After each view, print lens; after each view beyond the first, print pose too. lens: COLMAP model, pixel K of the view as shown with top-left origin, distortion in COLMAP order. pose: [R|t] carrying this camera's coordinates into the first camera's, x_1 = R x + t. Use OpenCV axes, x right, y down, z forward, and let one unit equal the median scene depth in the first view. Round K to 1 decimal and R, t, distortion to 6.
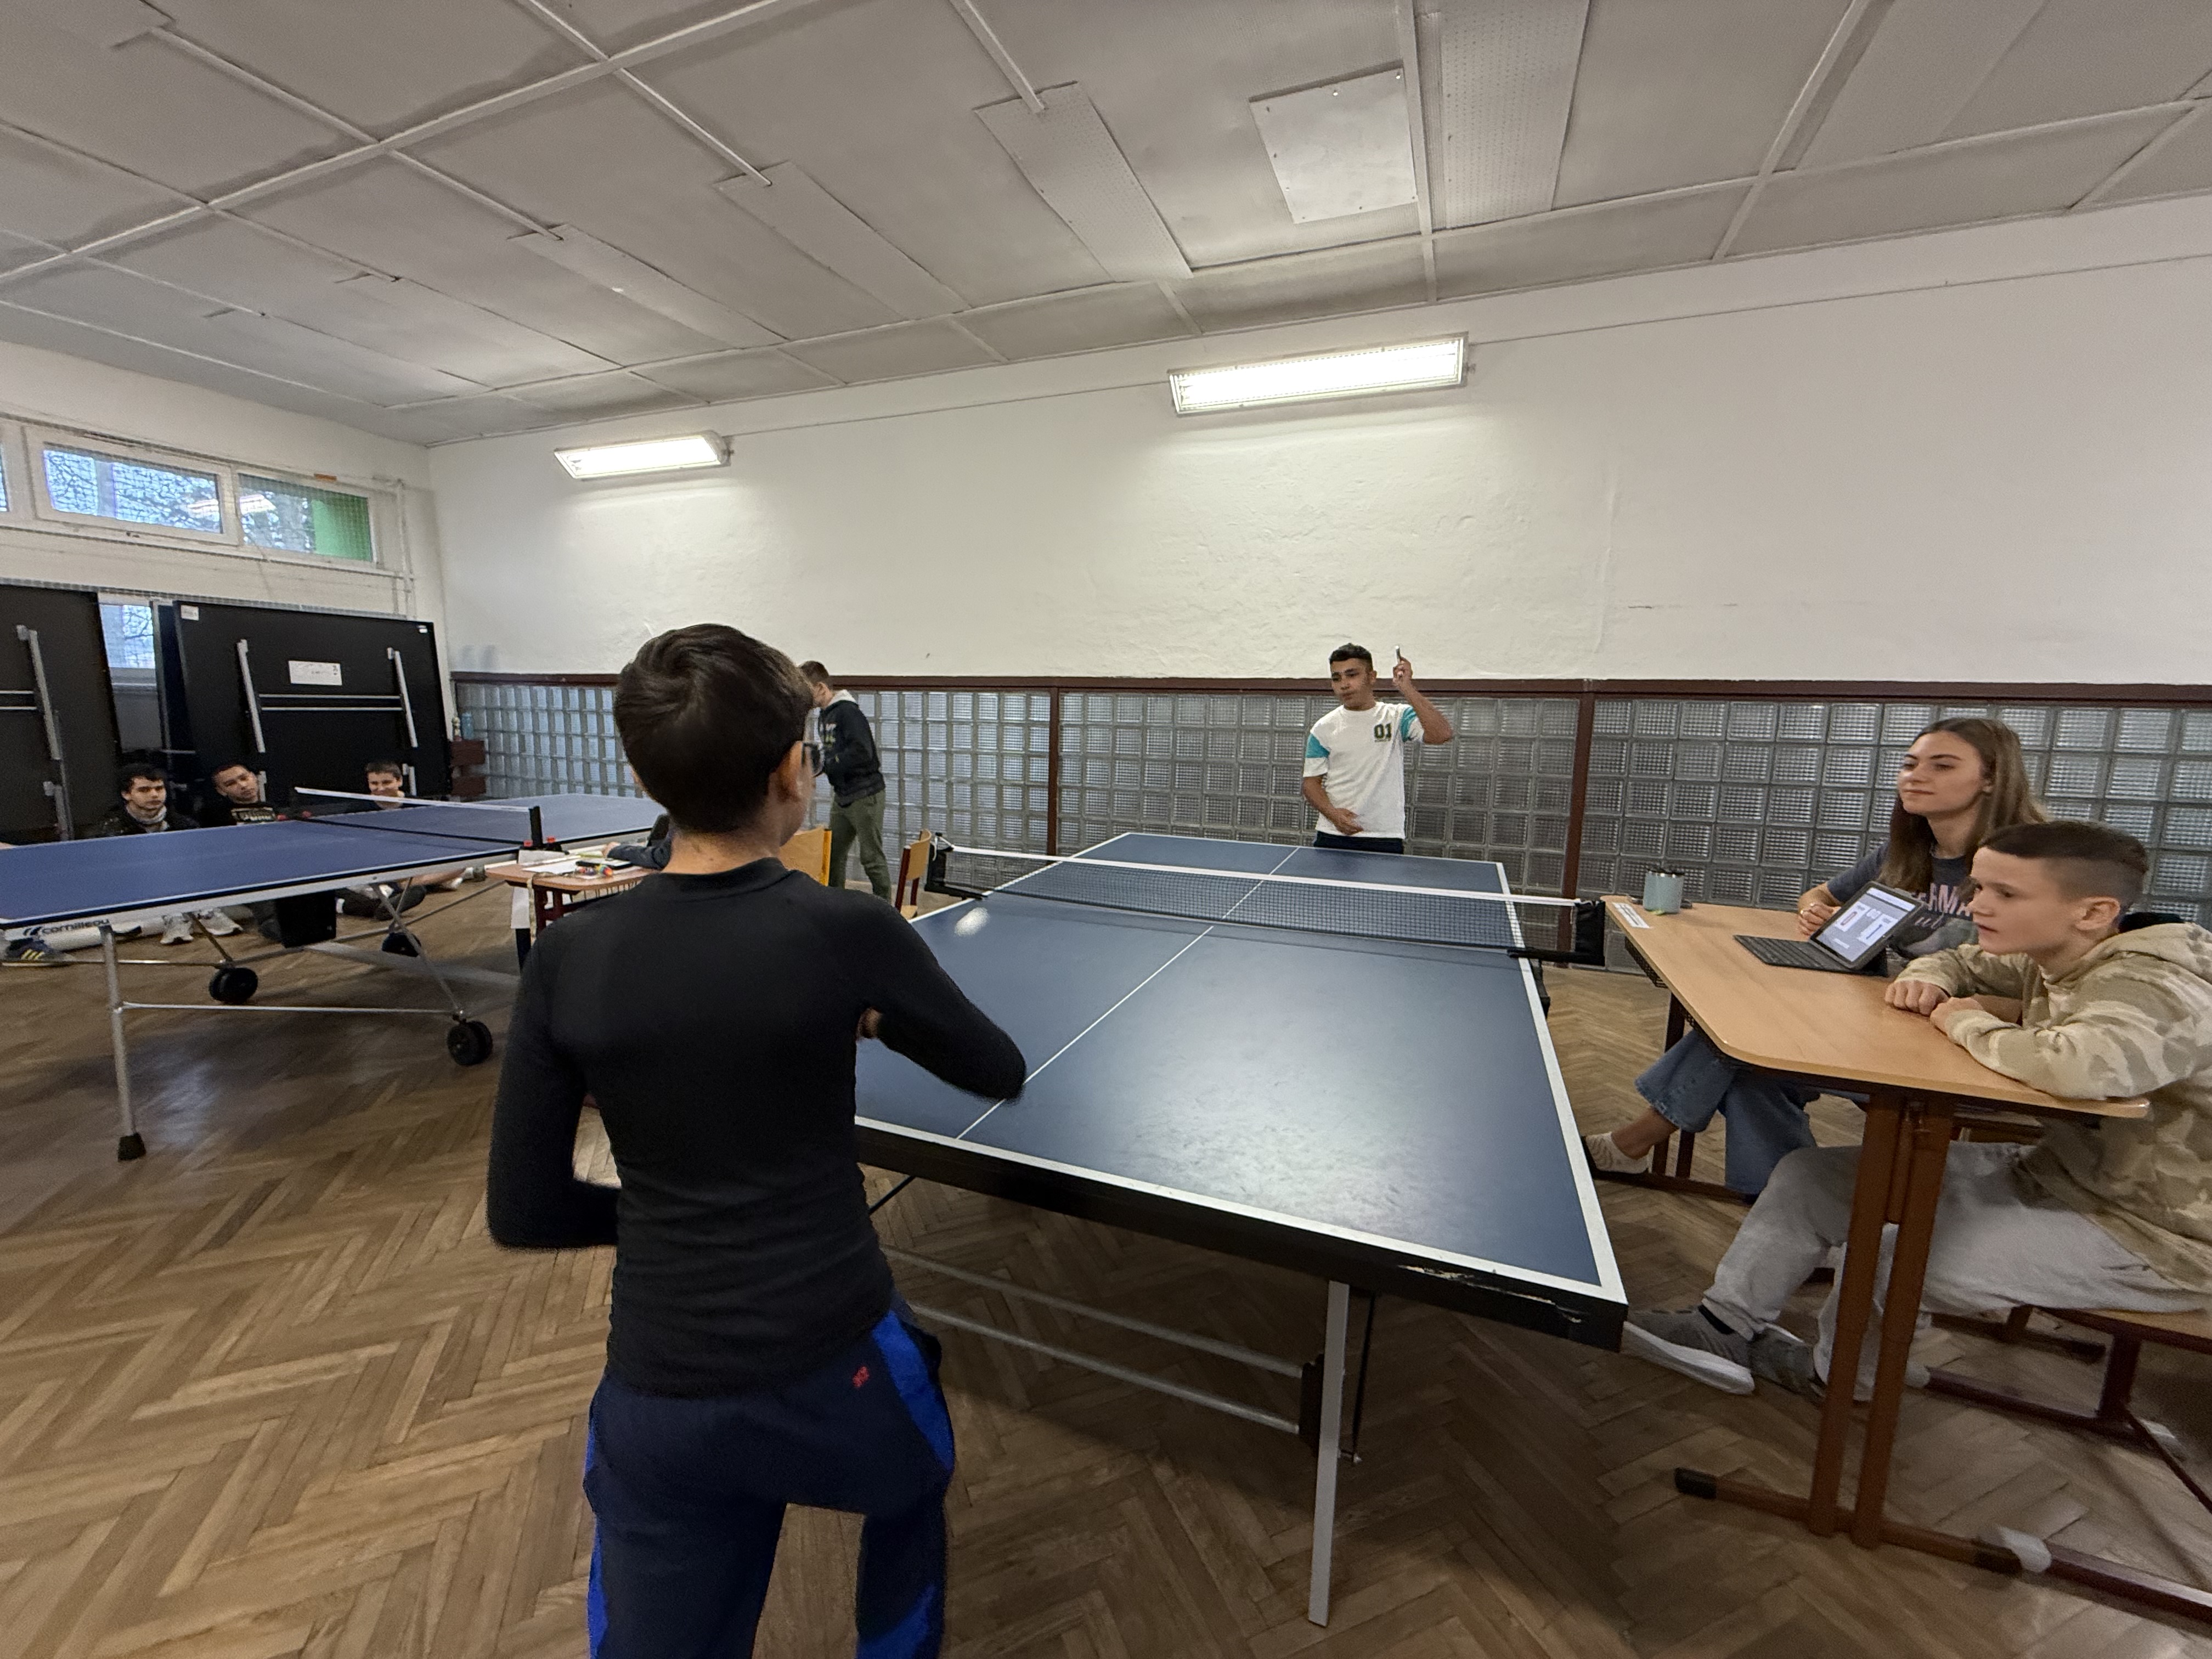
lens RADIAL K [[882.7, 0, 1102.6], [0, 882.7, 835.5], [0, 0, 1]] dist [0.006204, 0.000292]
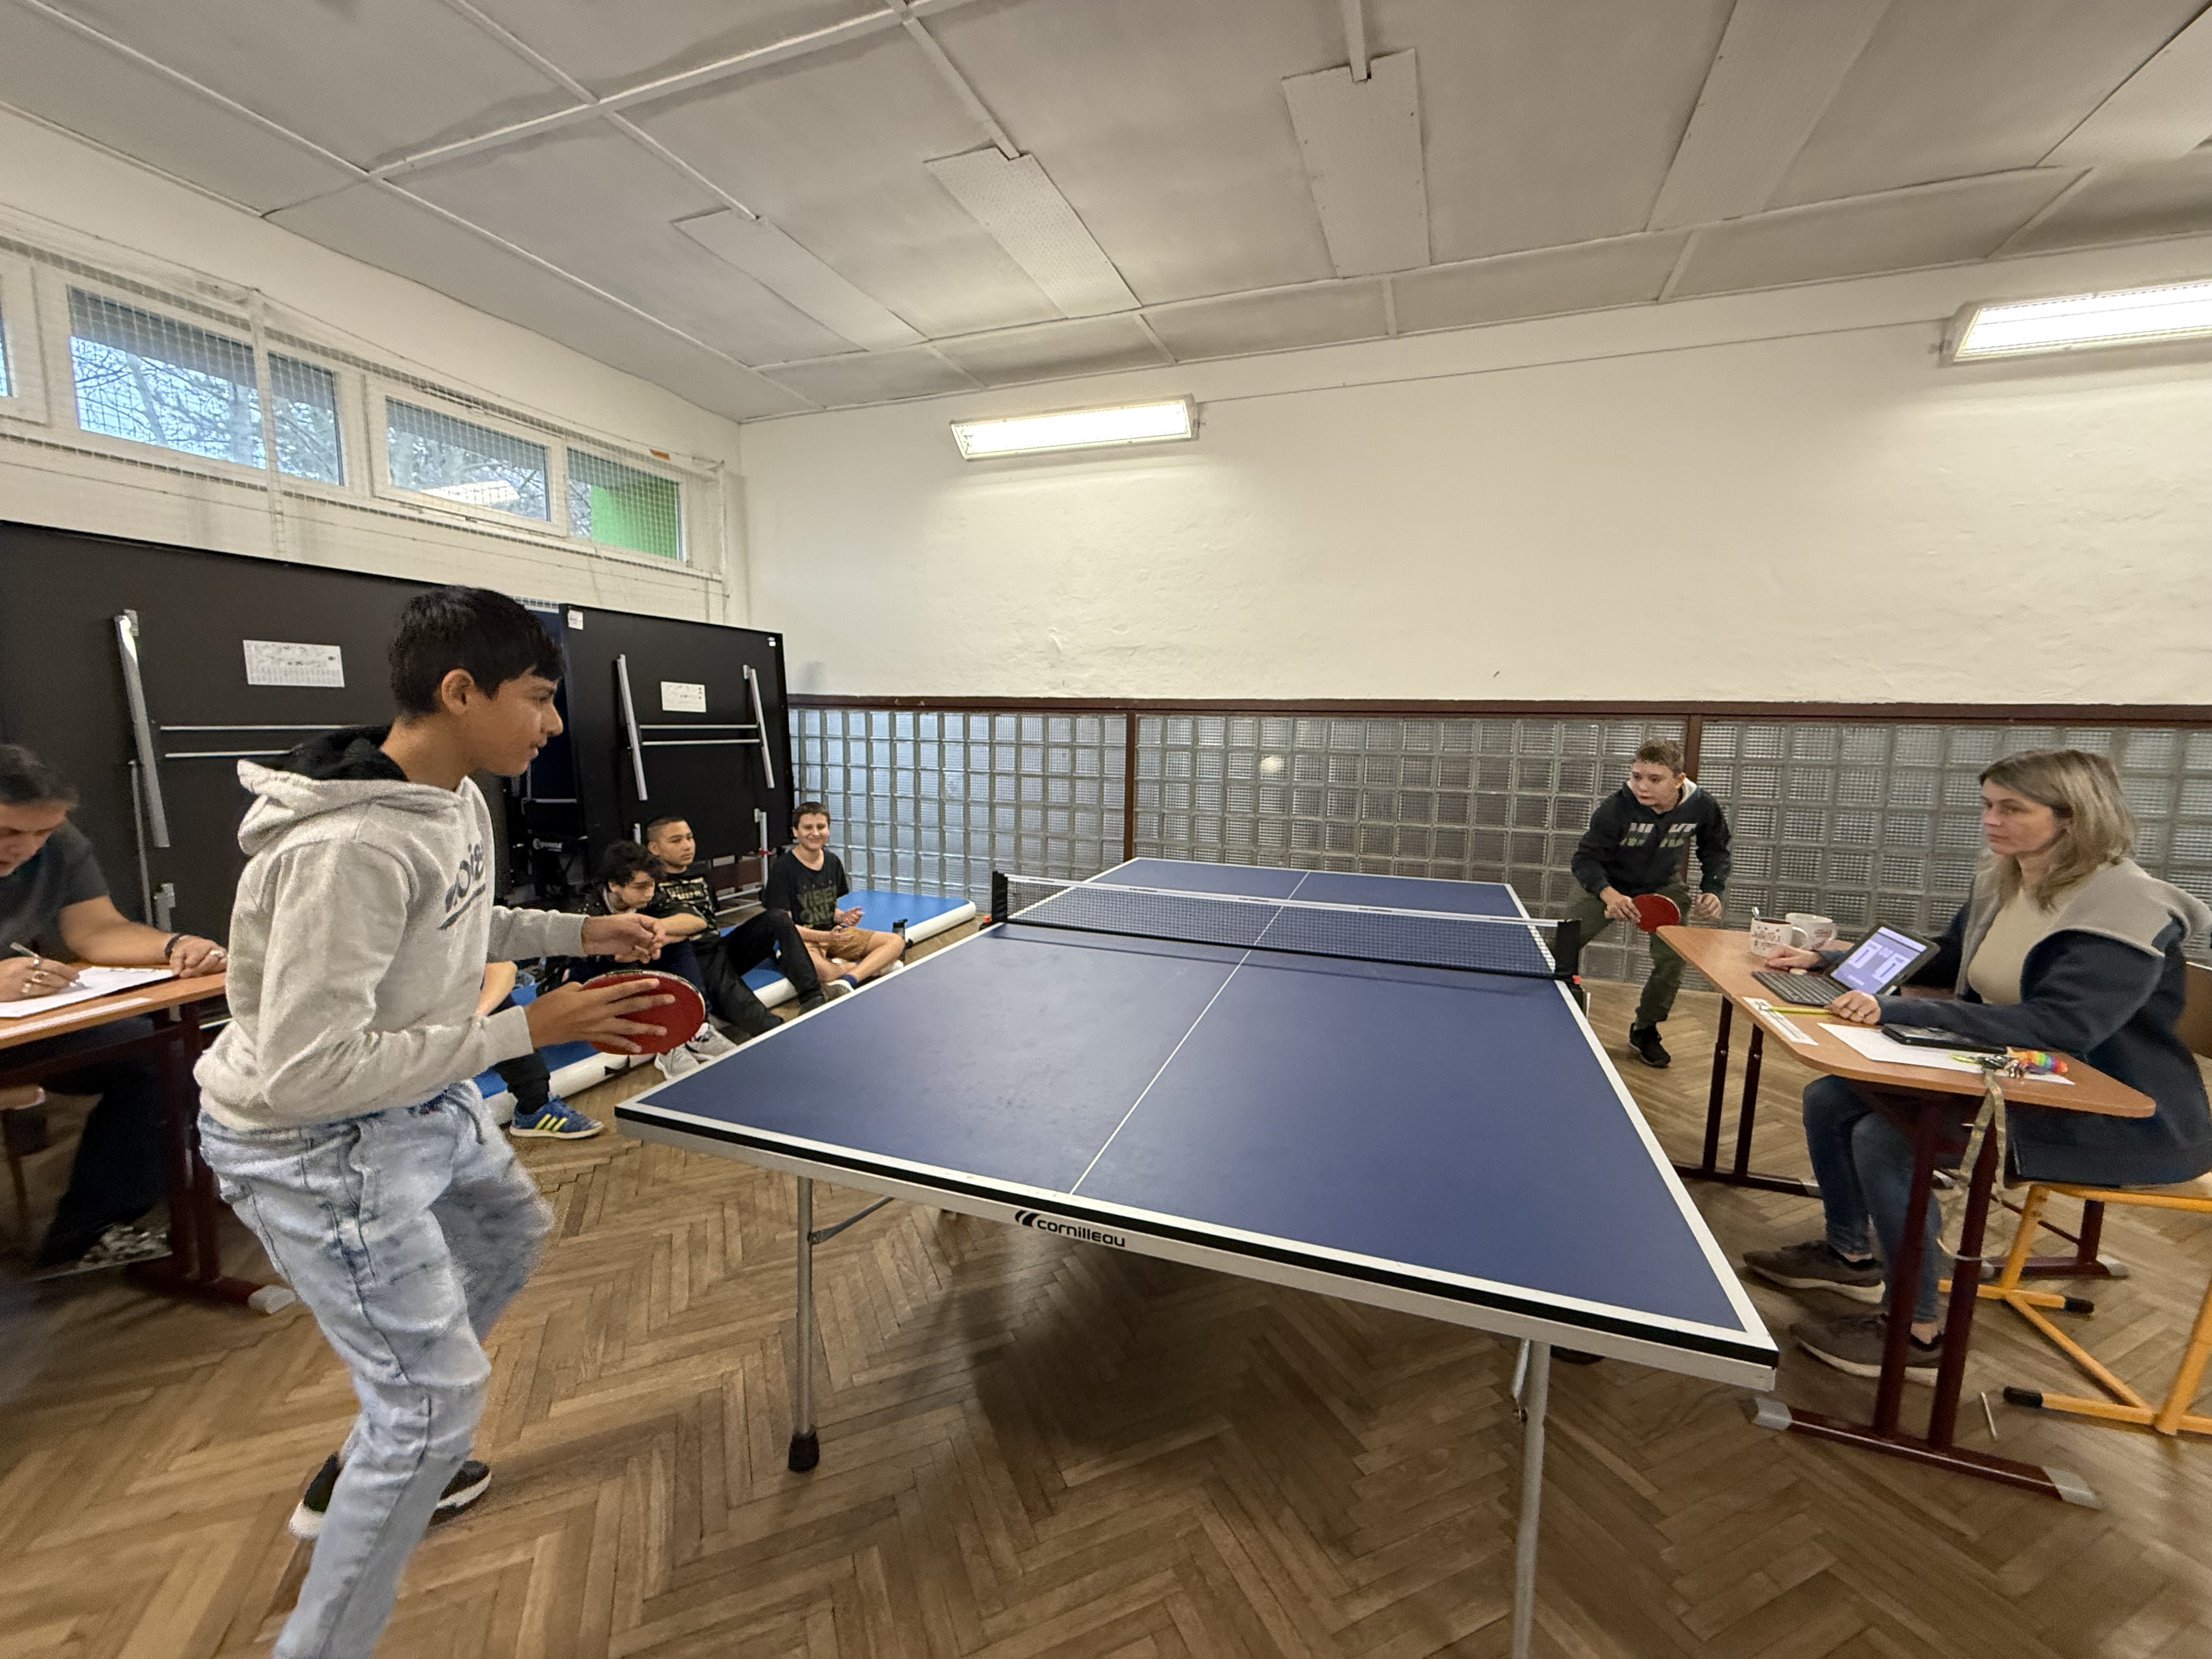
lens RADIAL K [[882.7, 0, 1104.5], [0, 882.7, 827.4], [0, 0, 1]] dist [0.006204, 0.000292]
pose [[0.999456, -0.003495, 0.032809, -0.505619], [0.004507, 0.999515, -0.030823, -0.039166], [-0.032686, 0.030954, 0.998986, 0.198763]]
